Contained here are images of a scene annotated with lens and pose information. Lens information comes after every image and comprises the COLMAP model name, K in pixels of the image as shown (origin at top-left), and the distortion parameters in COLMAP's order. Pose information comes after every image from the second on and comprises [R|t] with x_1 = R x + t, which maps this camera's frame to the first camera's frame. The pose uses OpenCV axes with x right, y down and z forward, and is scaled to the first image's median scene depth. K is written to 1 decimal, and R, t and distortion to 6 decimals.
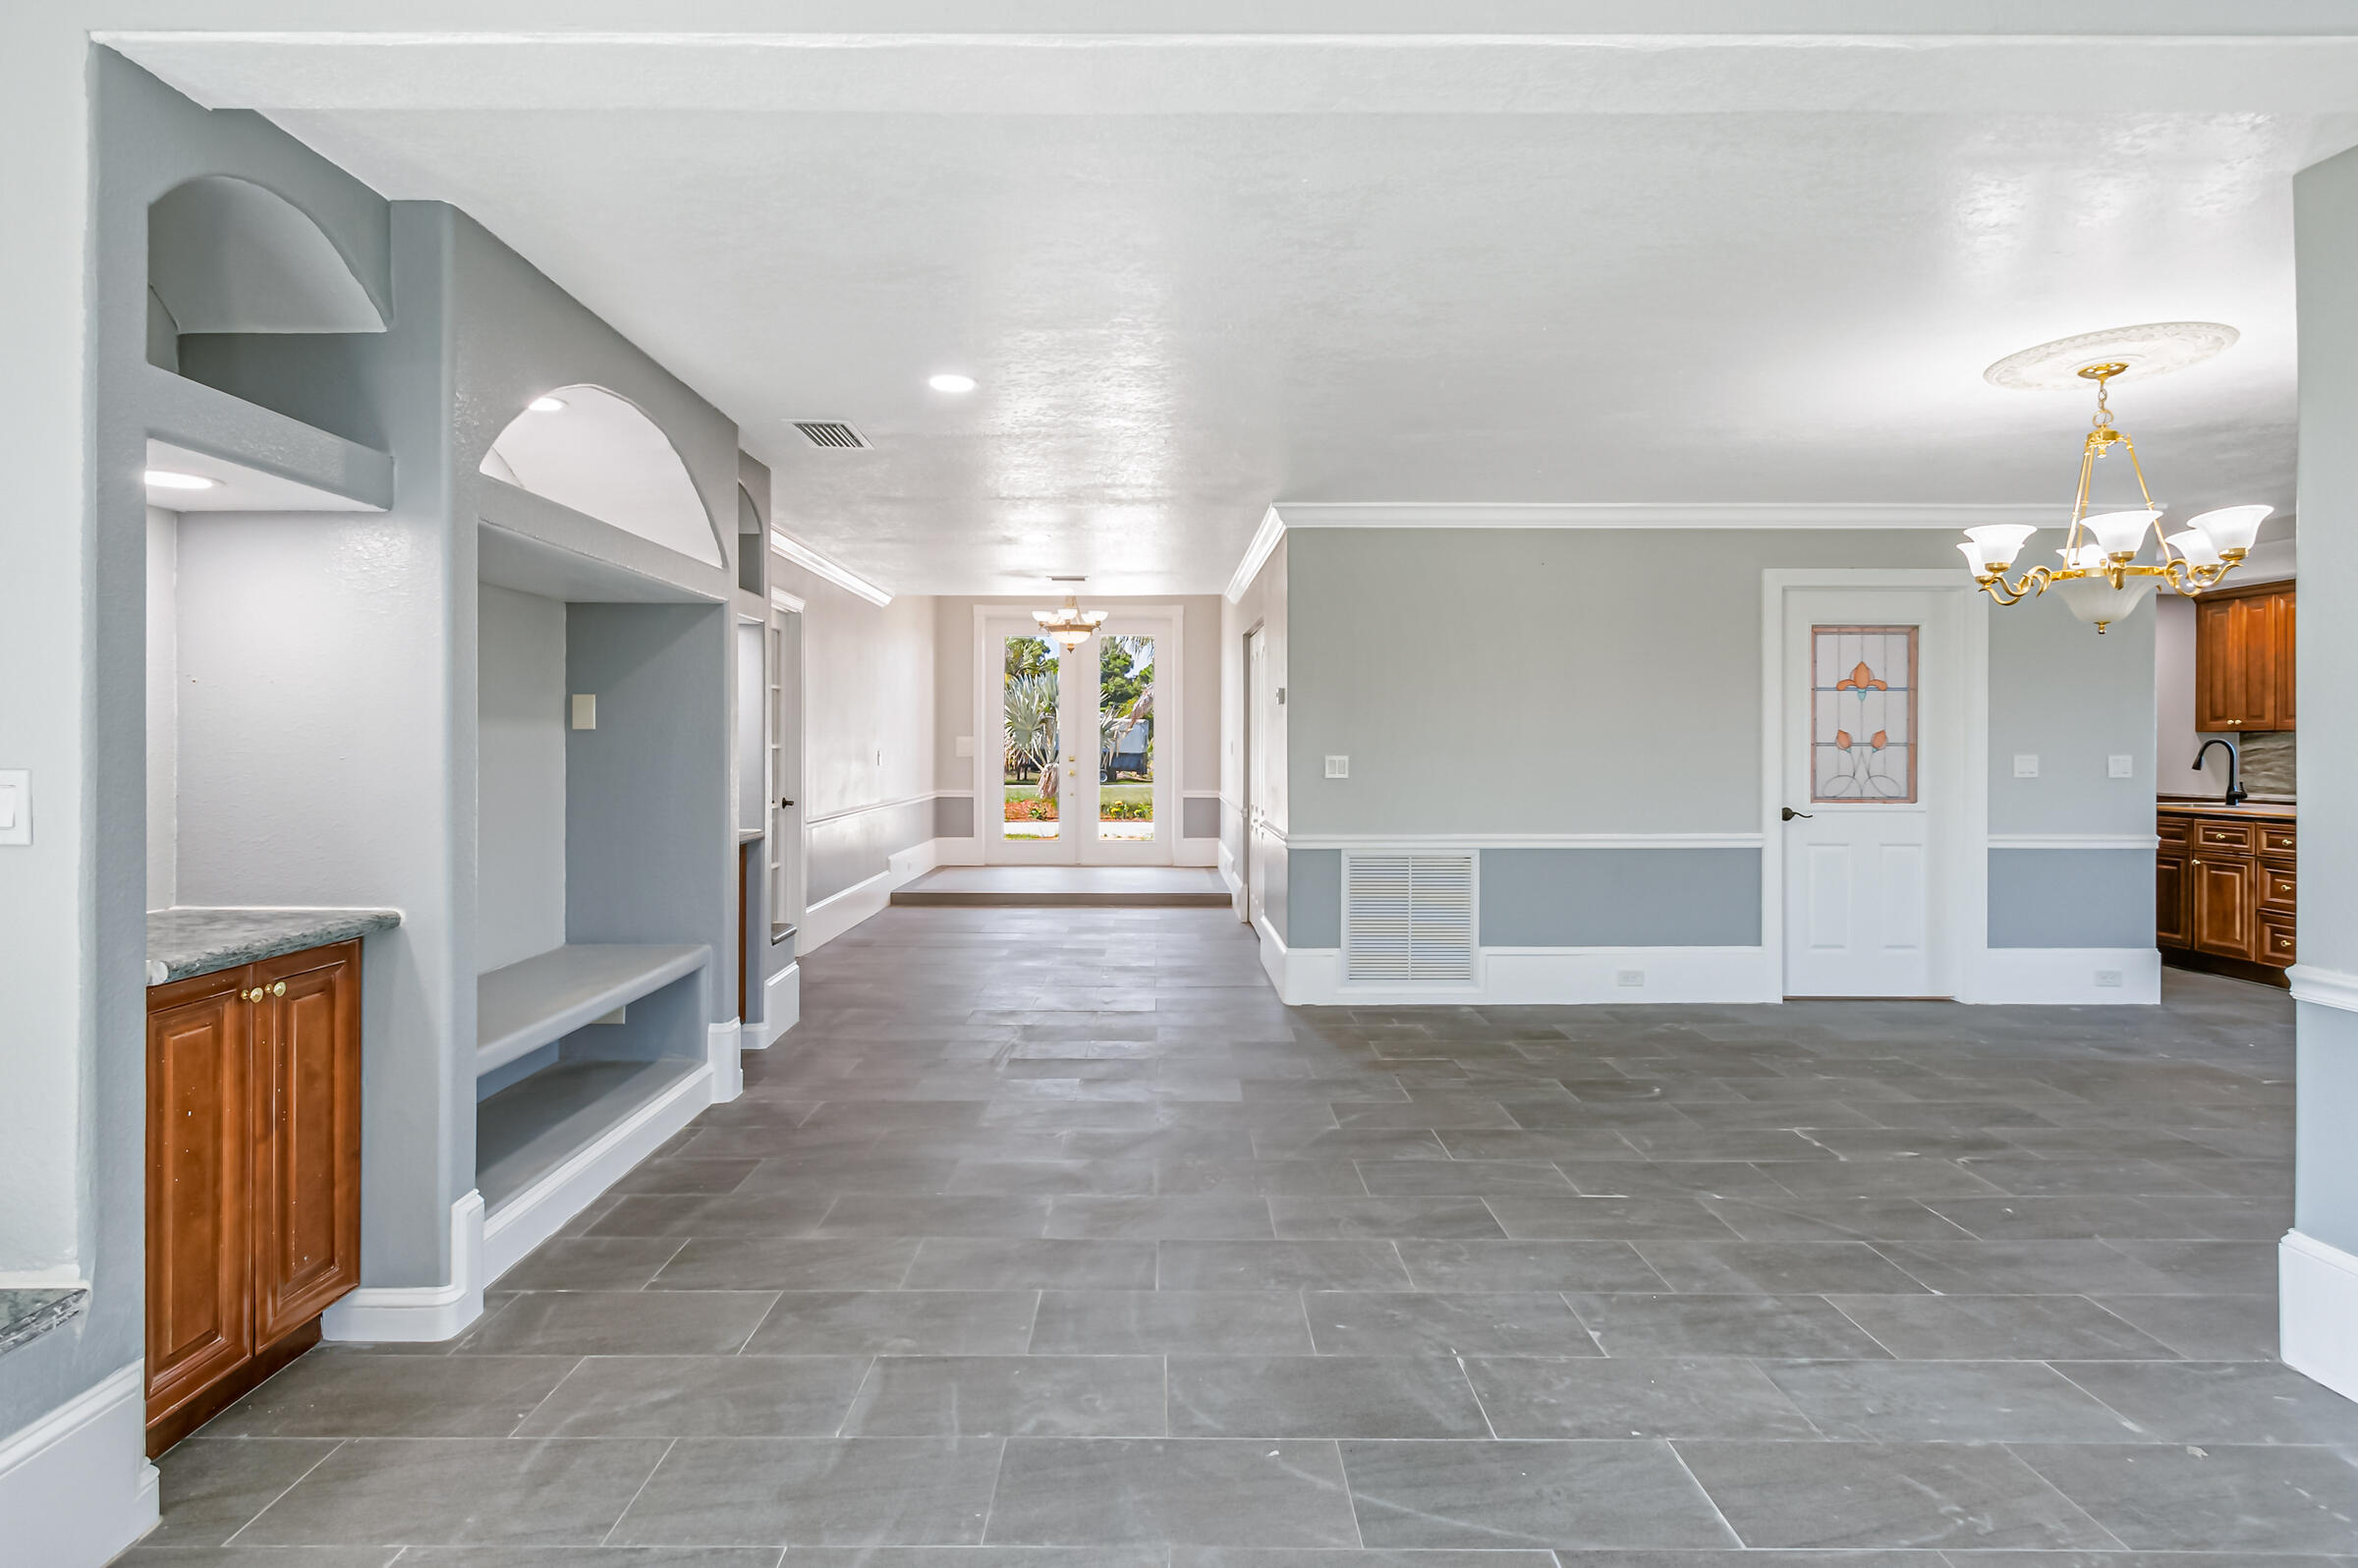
lens RADIAL K [[1213.1, 0, 1164.6], [0, 1213.1, 744.0], [0, 0, 1]] dist [0.017258, -0.000670]
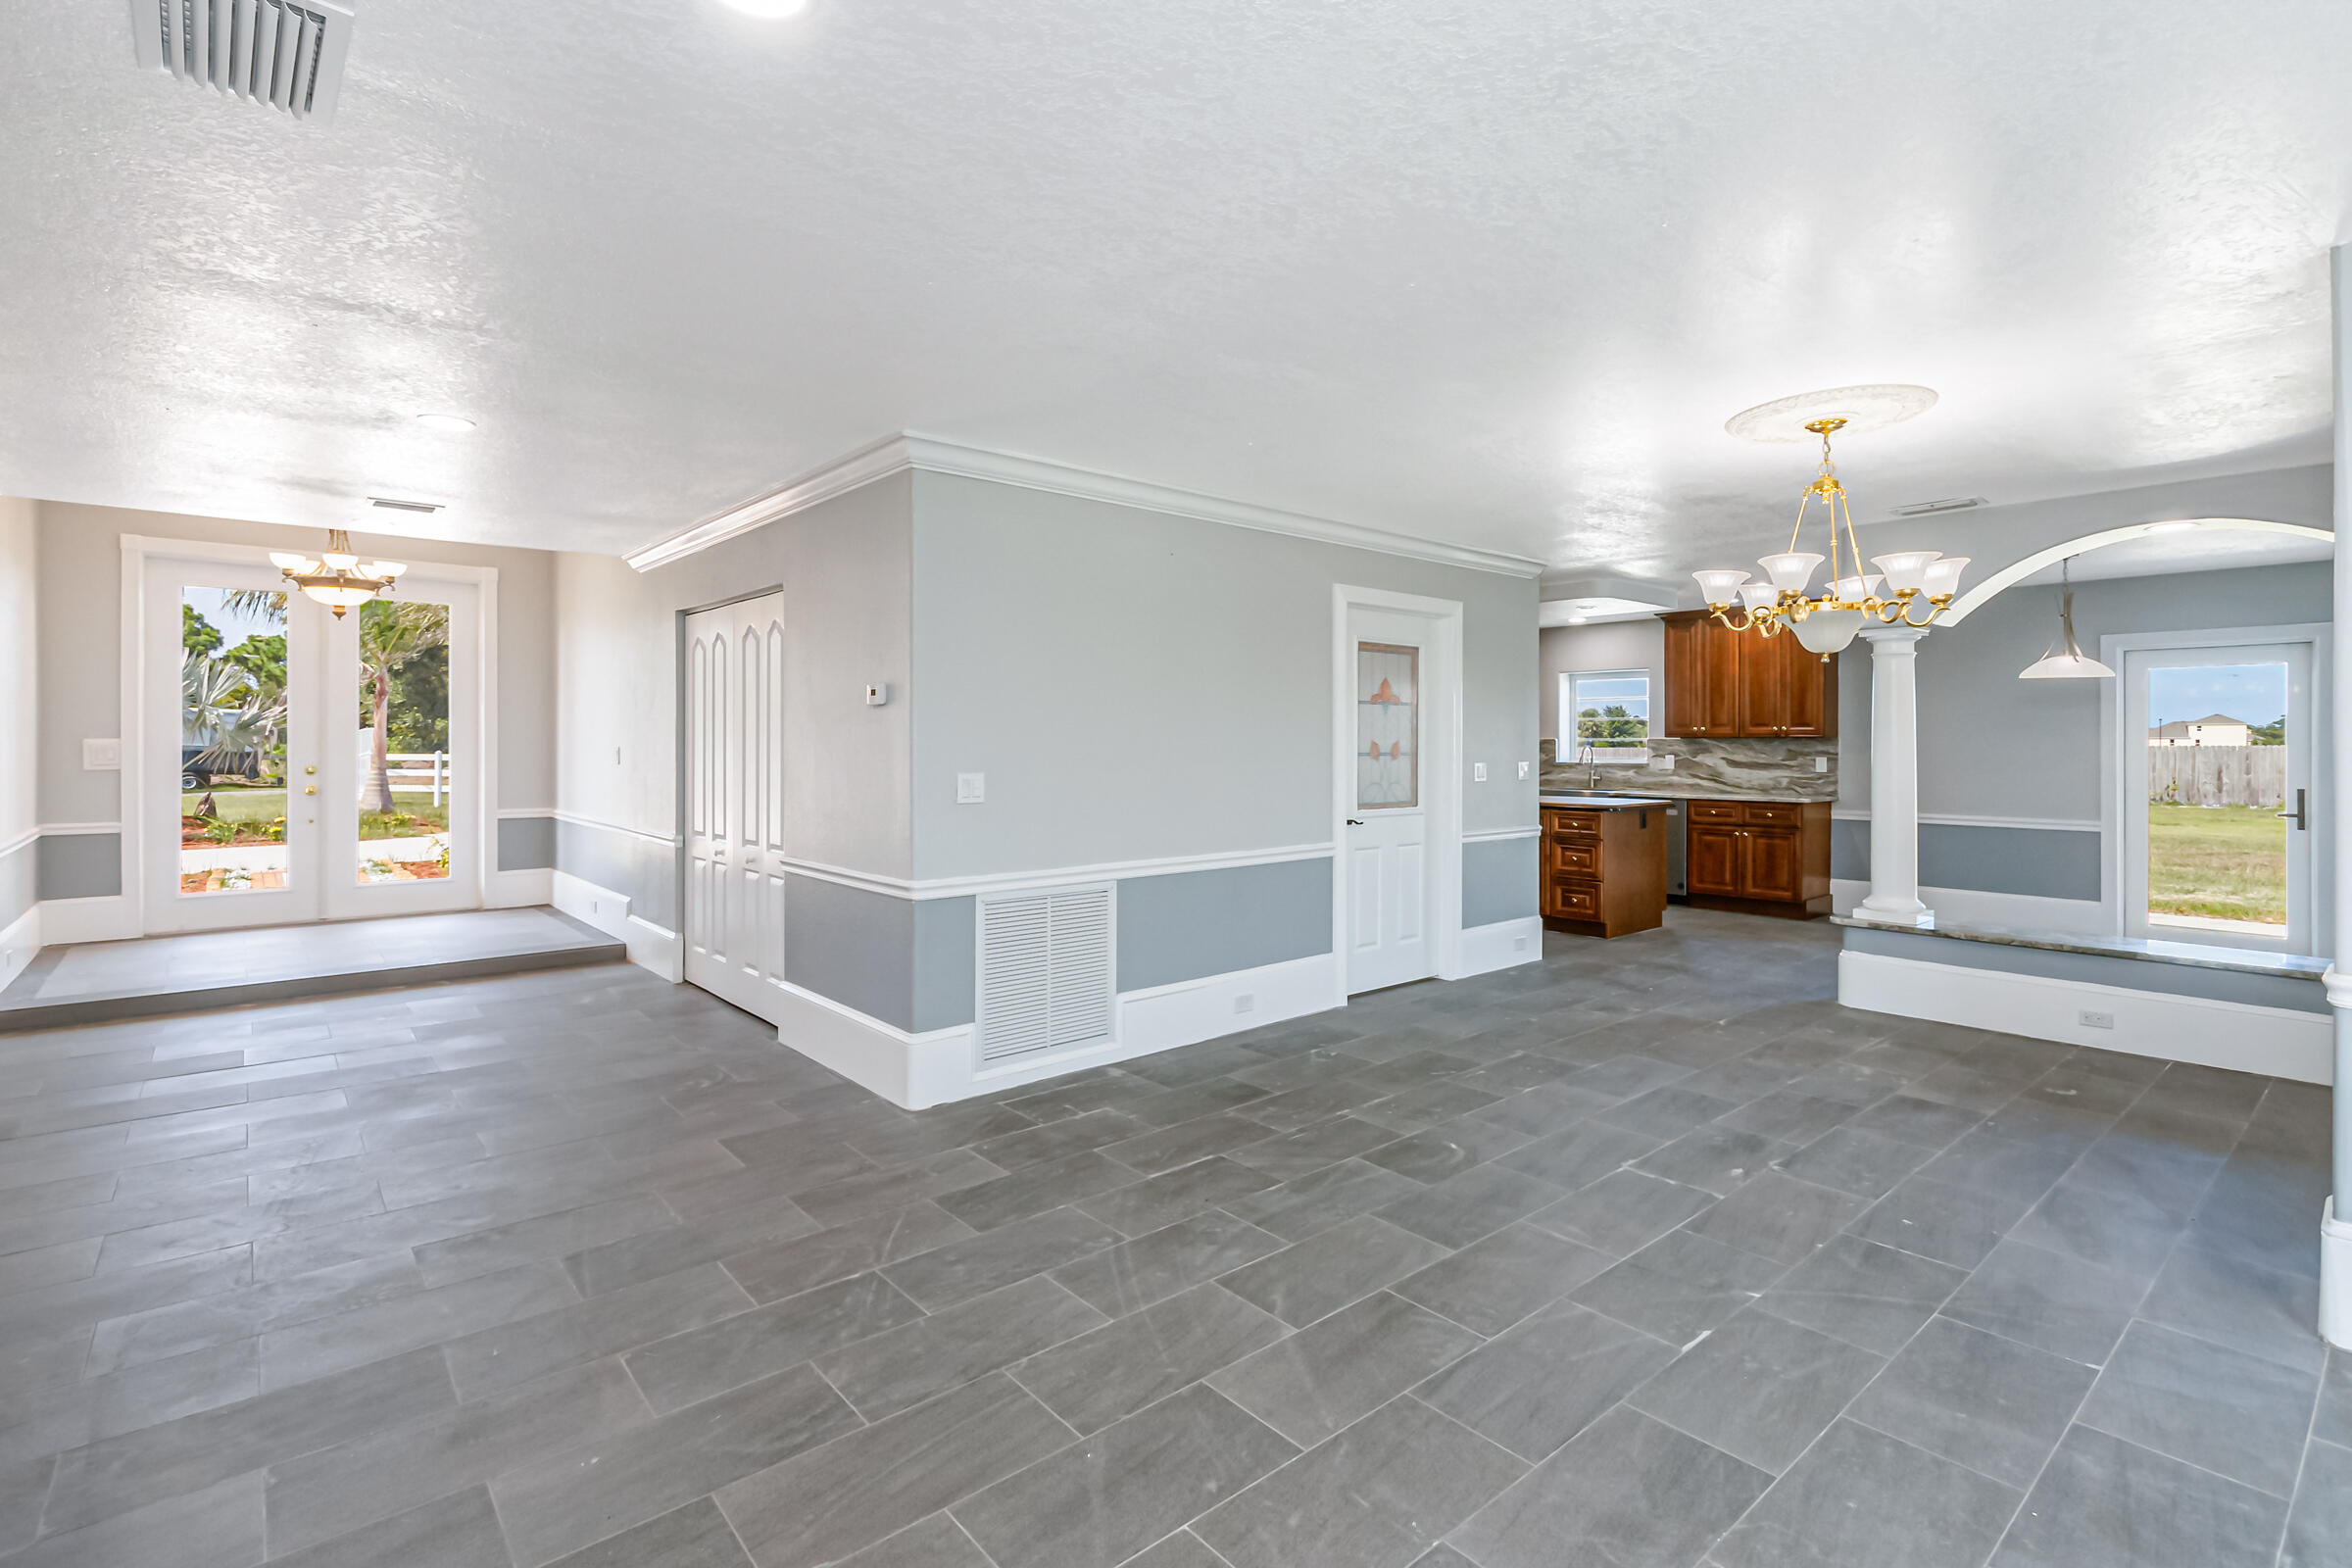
lens RADIAL K [[1099.2, 0, 1162.9], [0, 1099.2, 746.1], [0, 0, 1]] dist [0.004539, 0.000274]
pose [[0.768924, -0.001270, 0.639339, -0.208974], [-0.001991, 0.999988, 0.004382, -0.010759], [-0.639338, -0.004643, 0.768912, 0.383704]]
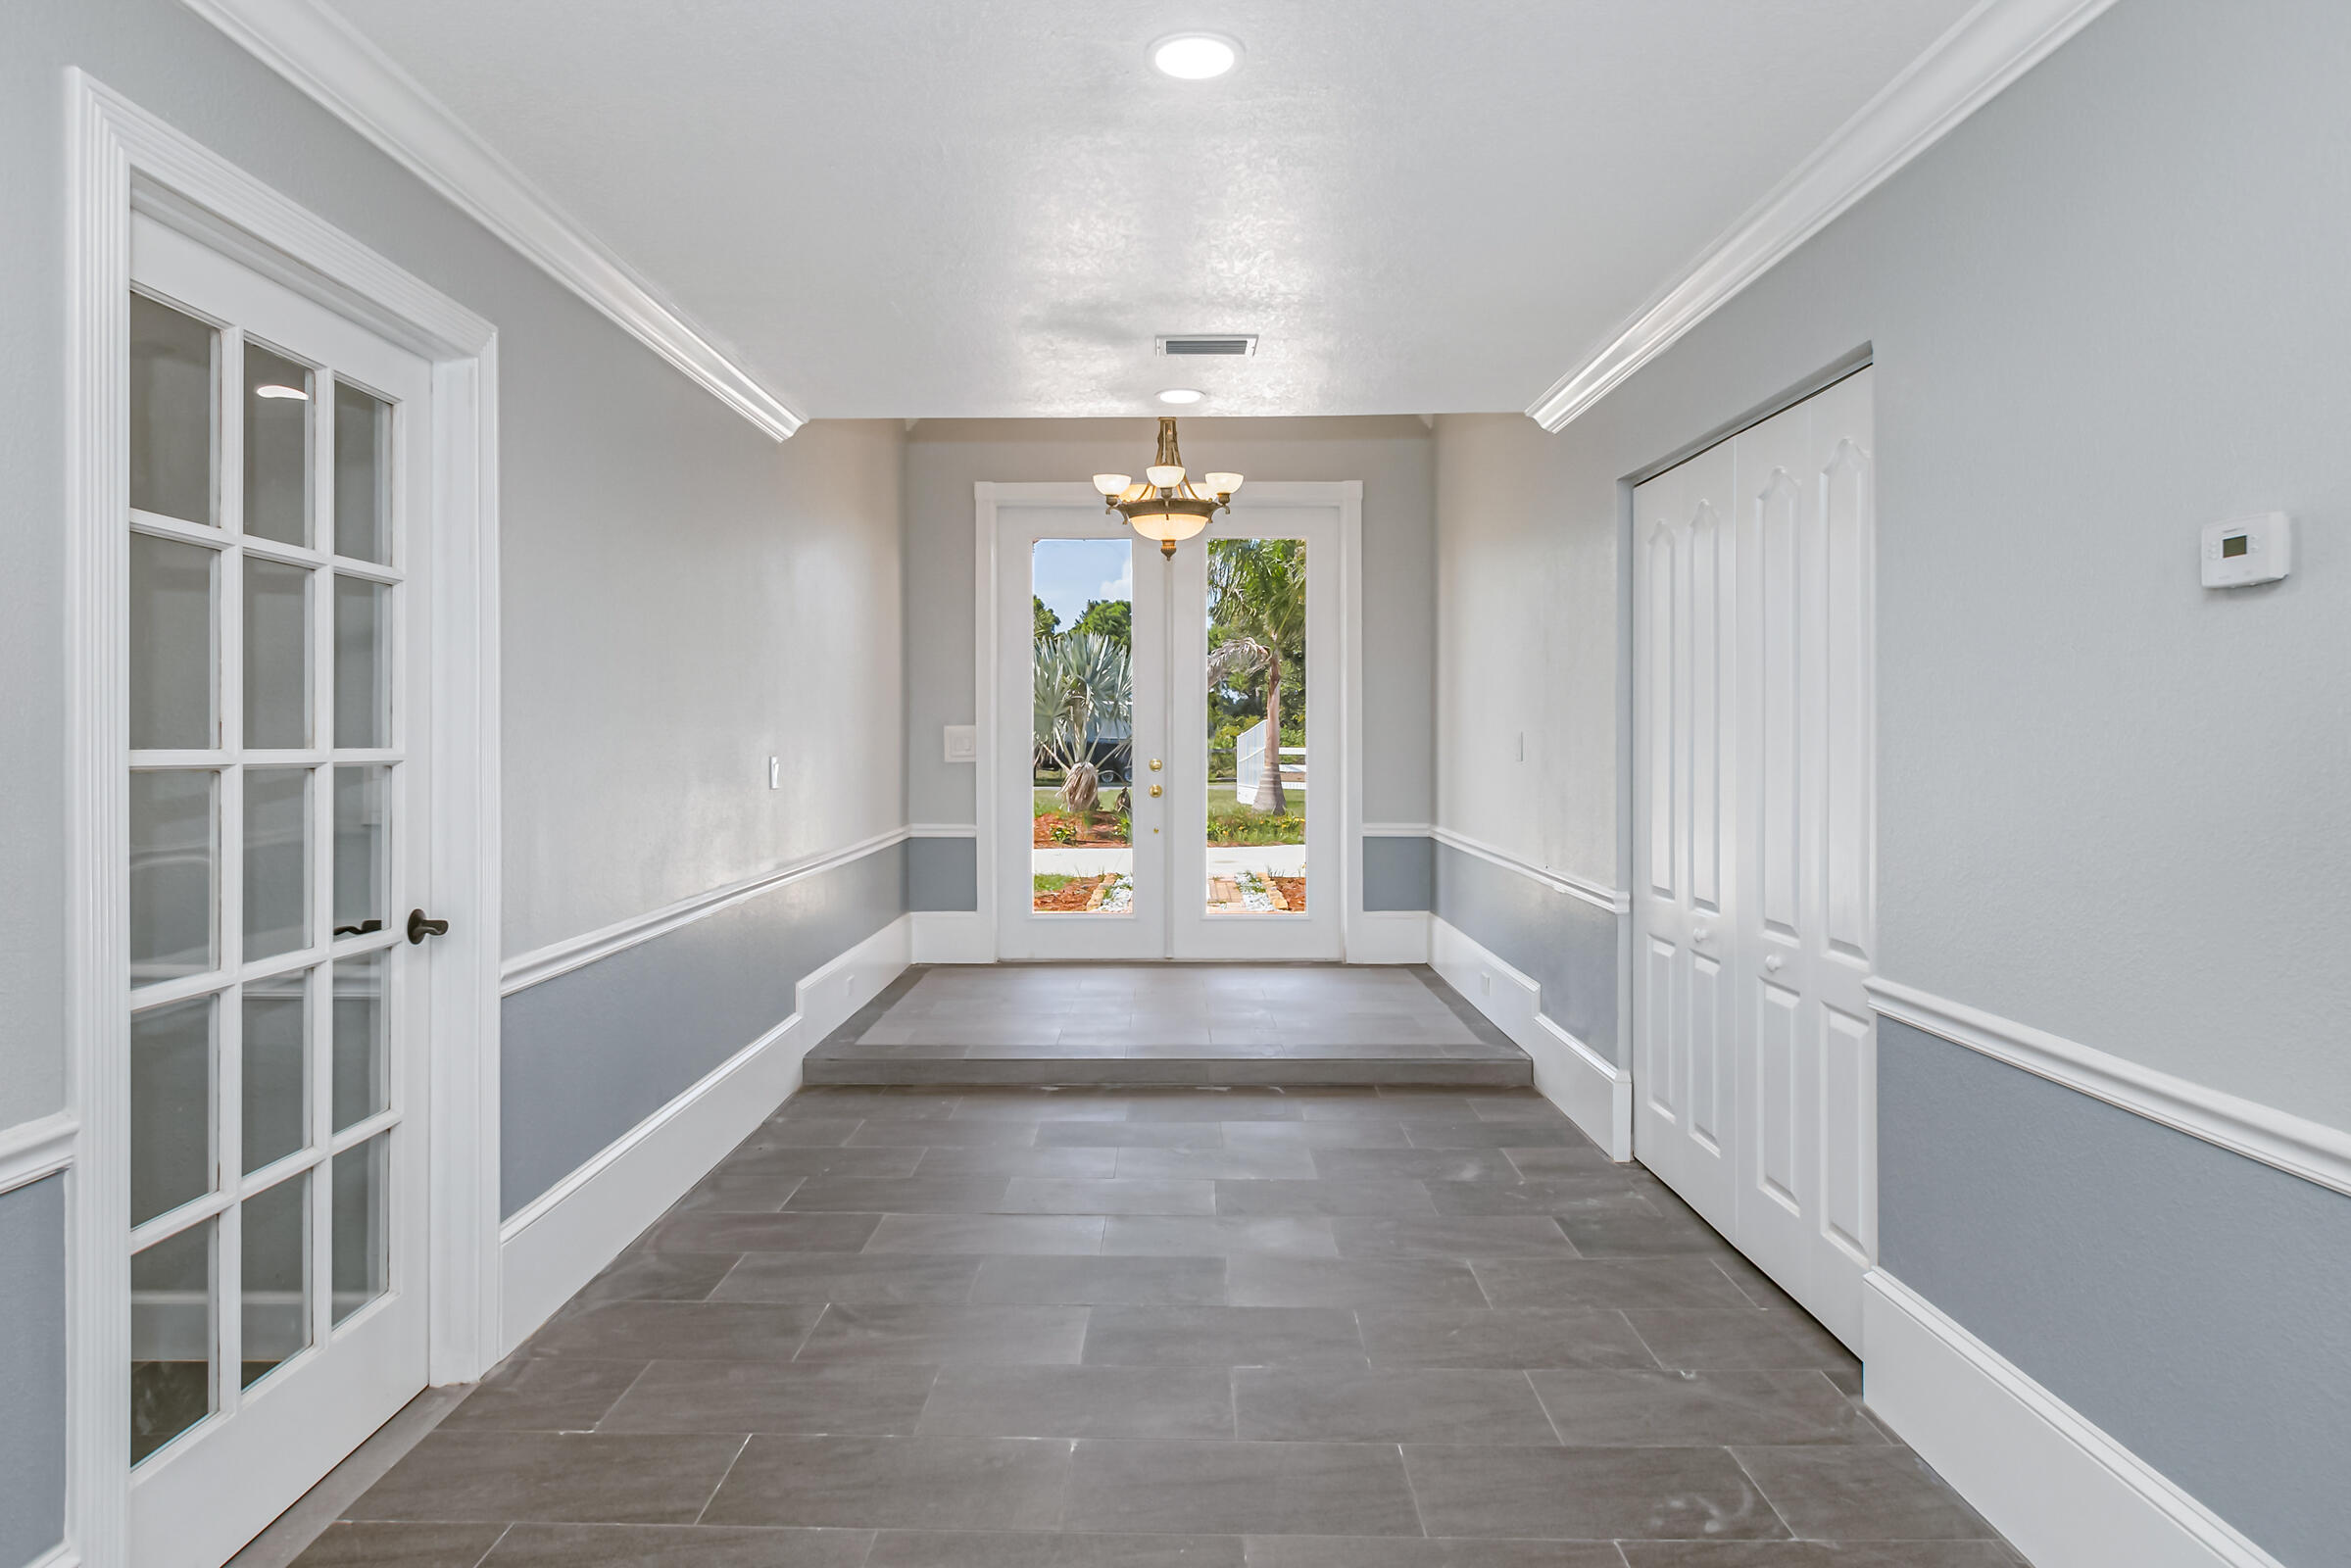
lens RADIAL K [[1395.2, 0, 1168.0], [0, 1395.2, 736.3], [0, 0, 1]] dist [0.001969, -0.000515]
pose [[0.999896, -0.003299, -0.014067, -0.123265], [0.003327, 0.999993, 0.001946, -0.003450], [0.014060, -0.001993, 0.999899, 0.741378]]
